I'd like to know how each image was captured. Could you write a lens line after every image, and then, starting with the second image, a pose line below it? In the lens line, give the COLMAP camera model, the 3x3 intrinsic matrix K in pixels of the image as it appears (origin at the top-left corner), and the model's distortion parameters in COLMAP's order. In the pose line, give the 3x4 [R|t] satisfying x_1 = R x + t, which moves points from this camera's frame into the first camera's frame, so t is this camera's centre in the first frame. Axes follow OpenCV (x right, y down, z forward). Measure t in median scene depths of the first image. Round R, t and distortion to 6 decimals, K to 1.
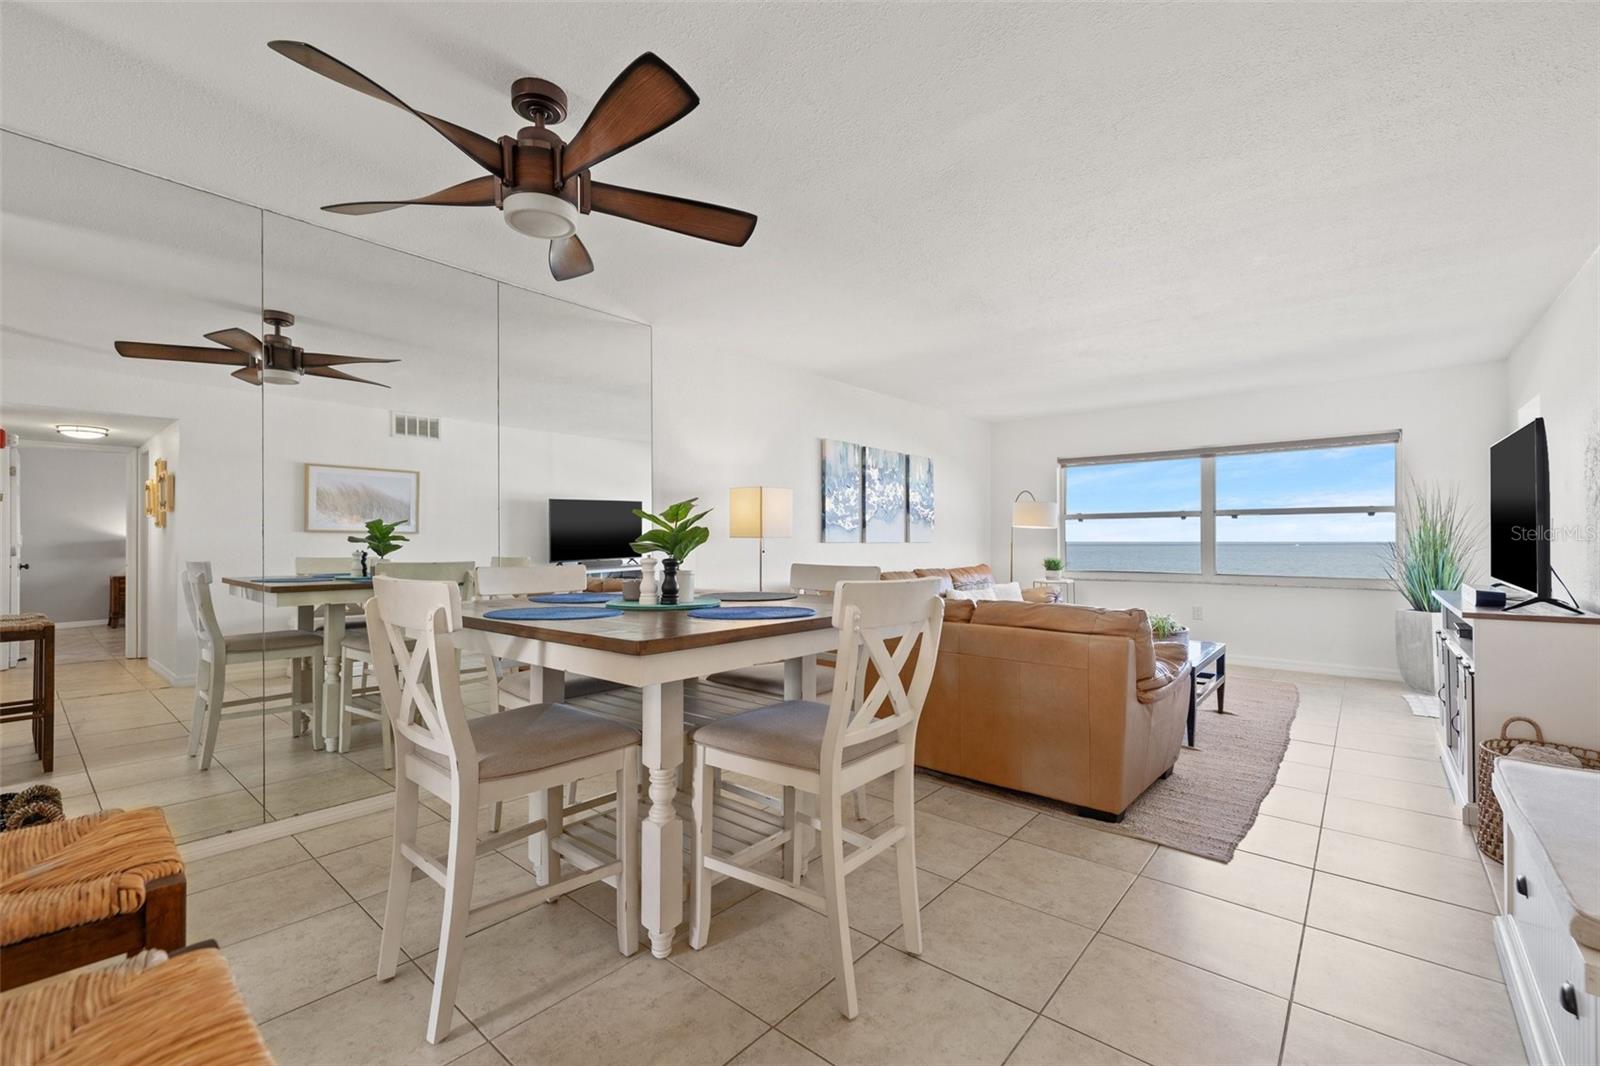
lens RADIAL K [[668.7, 0, 790.2], [0, 668.7, 532.6], [0, 0, 1]] dist [-0.001994, 0.000058]
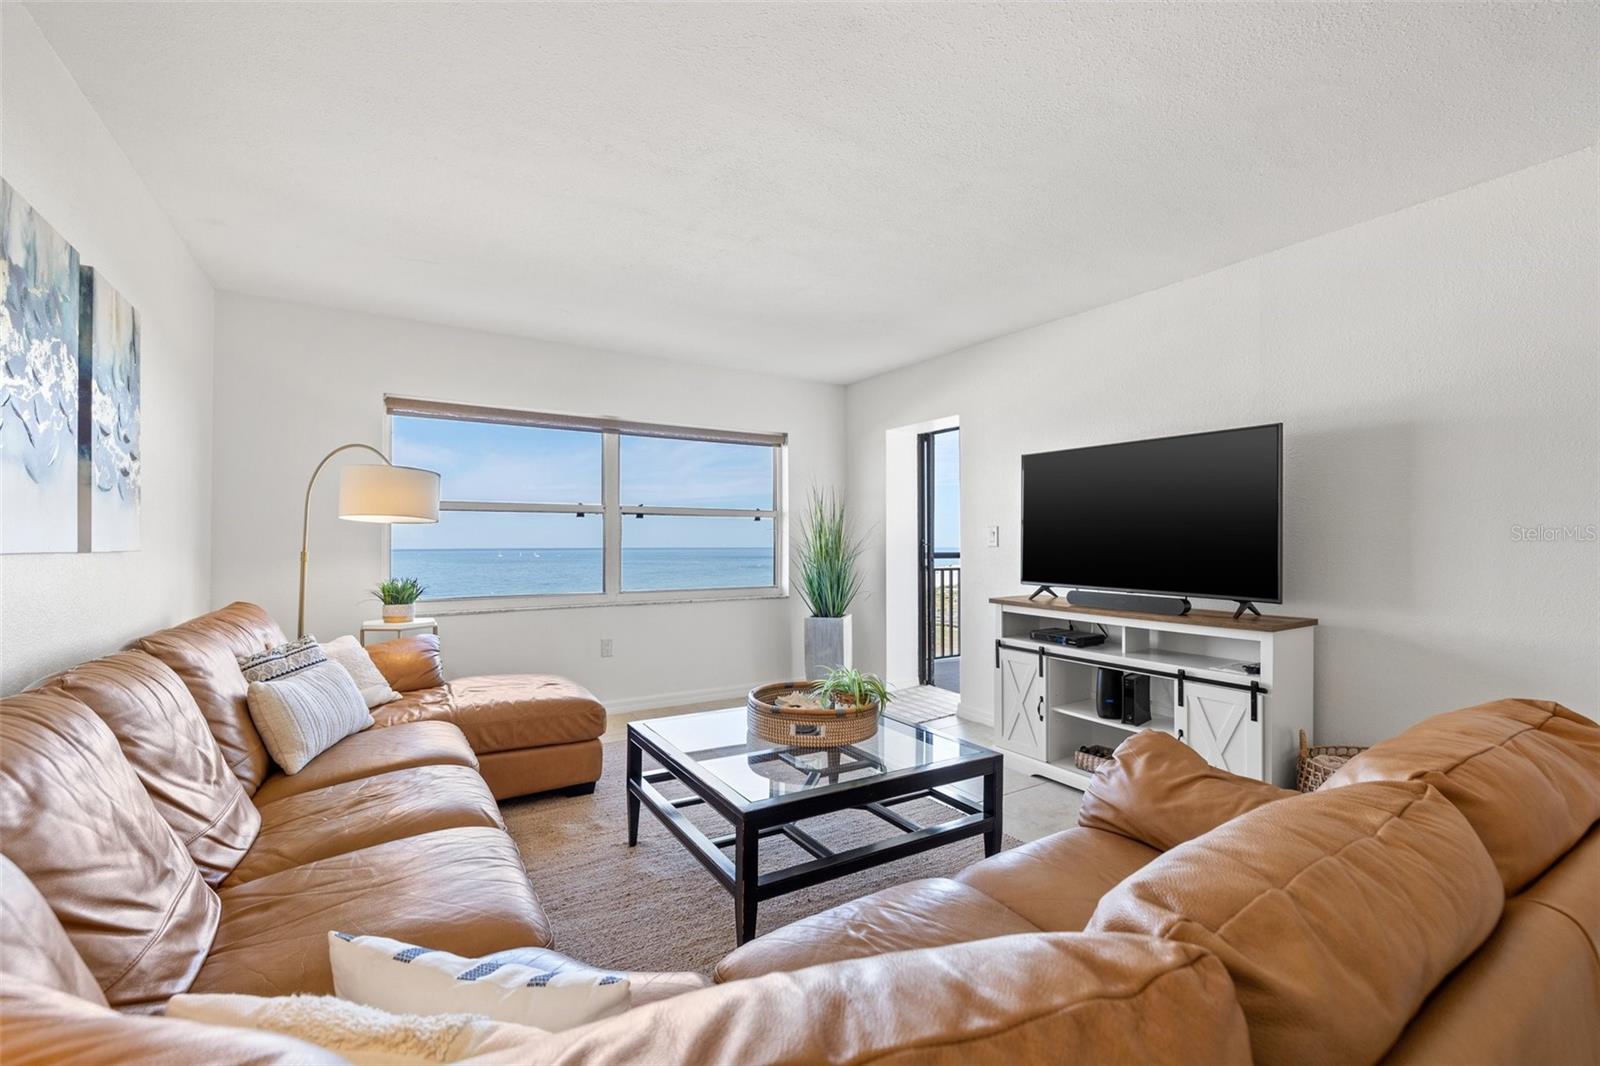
lens RADIAL K [[668.7, 0, 791.7], [0, 668.7, 535.7], [0, 0, 1]] dist [-0.001994, 0.000058]
pose [[0.296467, 0.016596, 0.954899, -0.020520], [-0.009436, 0.999851, -0.014448, 0.009127], [-0.954996, -0.004727, 0.296579, 0.656760]]
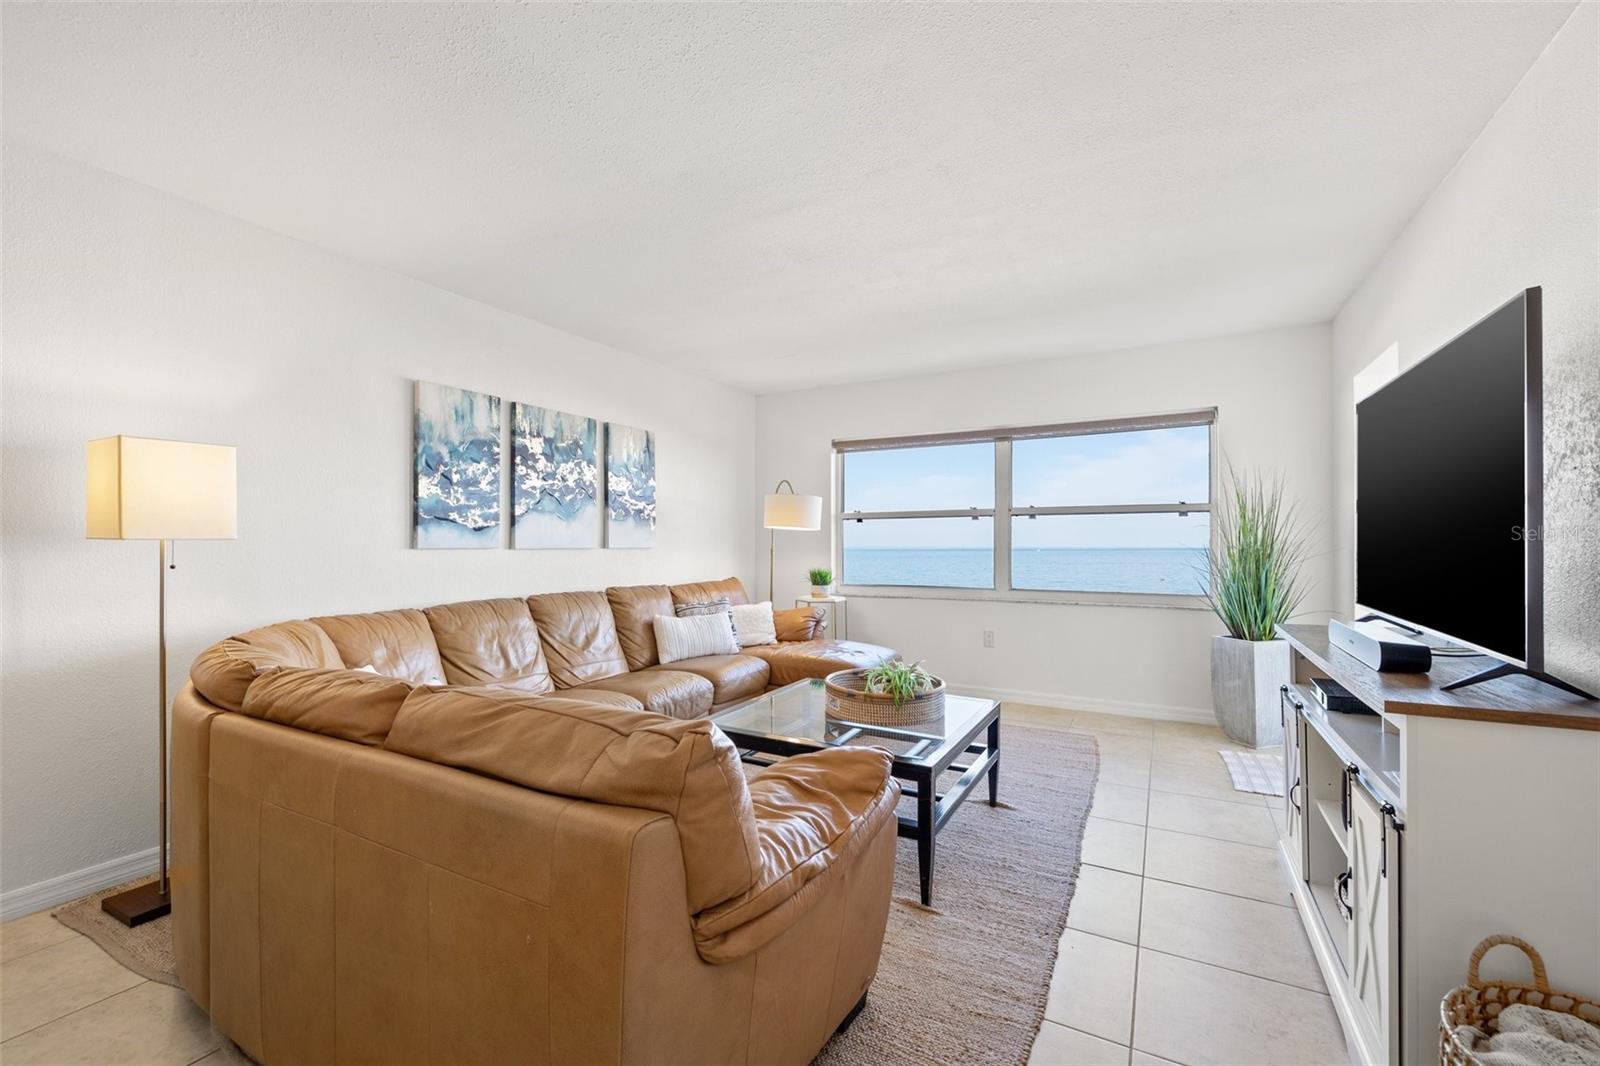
lens RADIAL K [[668.7, 0, 790.8], [0, 668.7, 539.6], [0, 0, 1]] dist [-0.001994, 0.000058]
pose [[0.979258, 0.003847, 0.202583, 0.244132], [-0.004501, 0.999986, 0.002771, 0.002772], [-0.202570, -0.003625, 0.979261, 0.305505]]
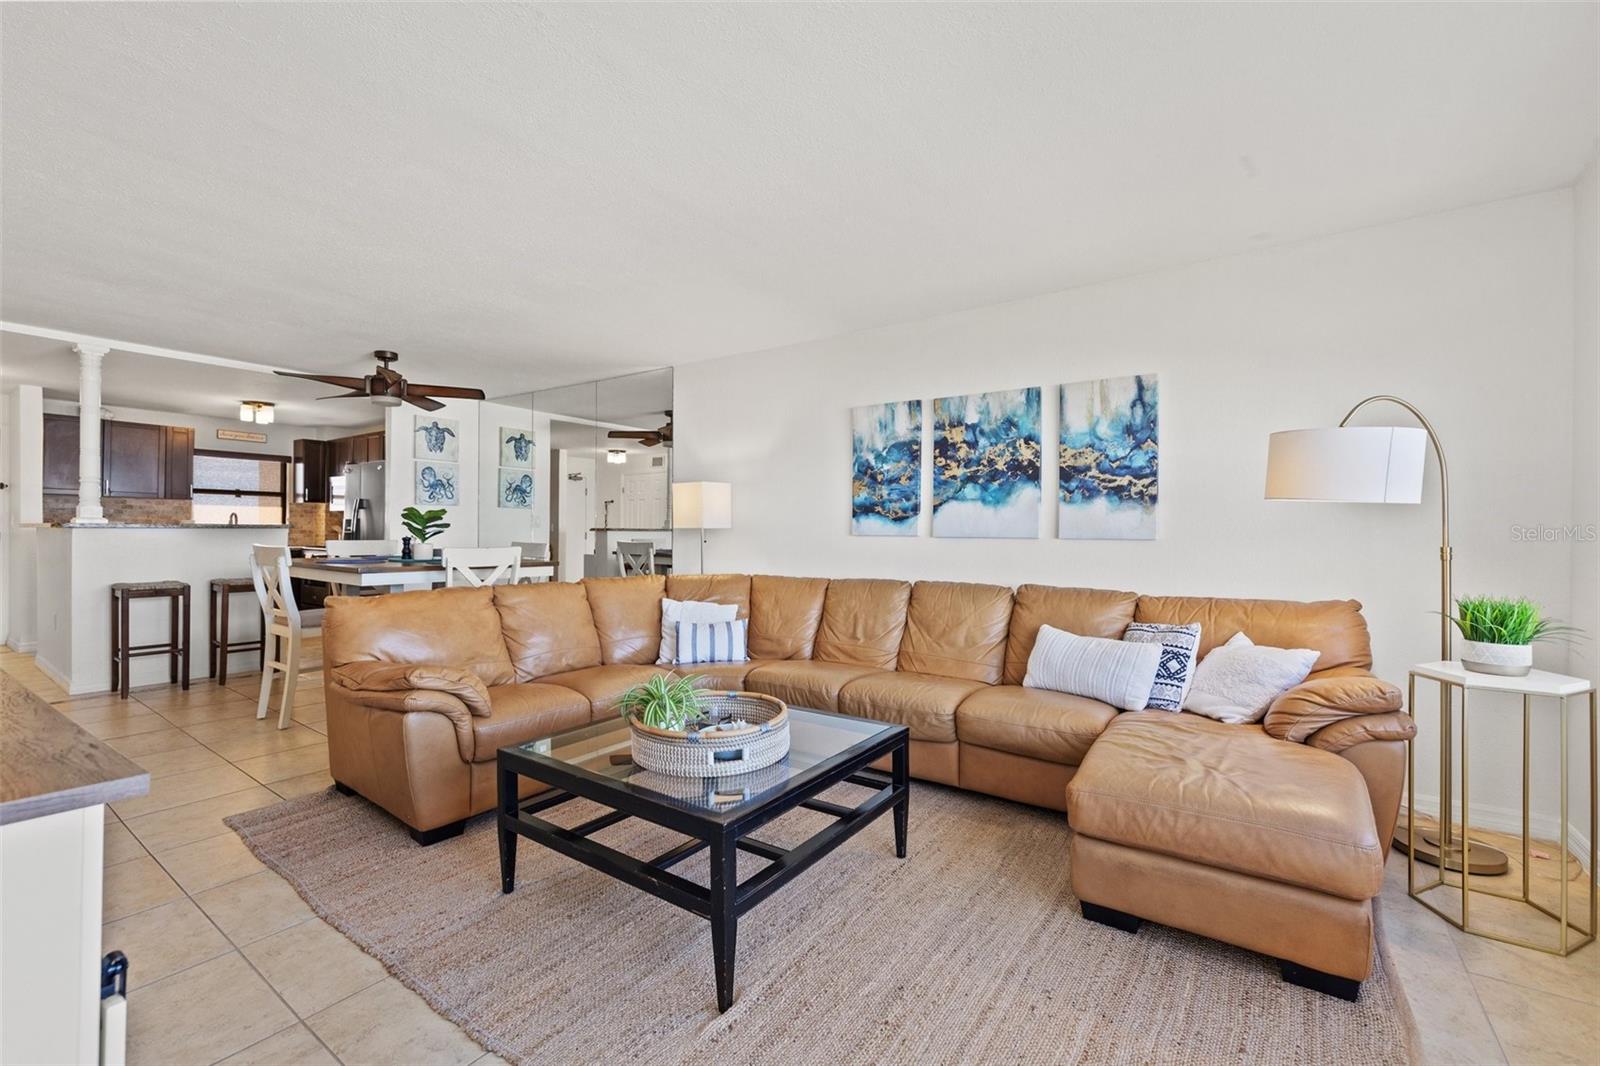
lens RADIAL K [[668.7, 0, 794.7], [0, 668.7, 529.5], [0, 0, 1]] dist [-0.001994, 0.000058]
pose [[0.101990, -0.000711, -0.994785, 0.789899], [0.002111, 0.999998, -0.000498, 0.007418], [0.994783, -0.002049, 0.101991, 0.783718]]
